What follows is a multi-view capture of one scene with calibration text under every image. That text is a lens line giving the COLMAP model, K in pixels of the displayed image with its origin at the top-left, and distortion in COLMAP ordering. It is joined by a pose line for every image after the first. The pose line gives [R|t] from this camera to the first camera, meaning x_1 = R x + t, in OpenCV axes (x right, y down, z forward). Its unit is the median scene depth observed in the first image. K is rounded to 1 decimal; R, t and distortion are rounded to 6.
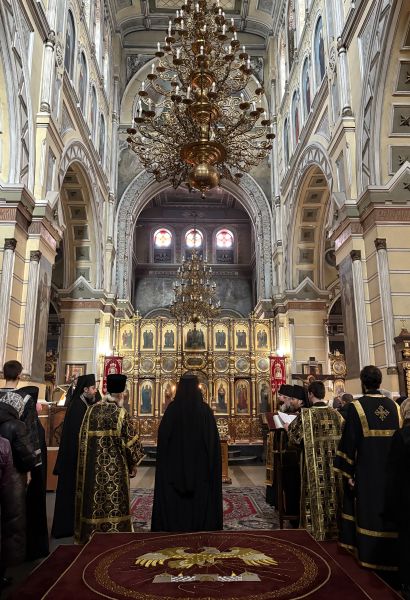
lens RADIAL K [[499.0, 0, 205.0], [0, 499.0, 300.0], [0, 0, 1]] dist [0.009565, -0.001664]
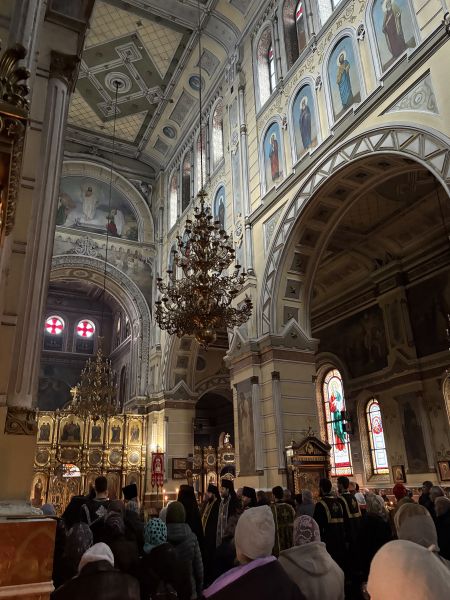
lens RADIAL K [[500.9, 0, 225.0], [0, 500.9, 300.0], [0, 0, 1]] dist [0.048752, -0.055976]
pose [[0.914163, 0.128075, 0.384582, -0.168857], [-0.065974, 0.983132, -0.170582, -0.035108], [-0.399943, 0.130567, 0.907192, -0.117600]]
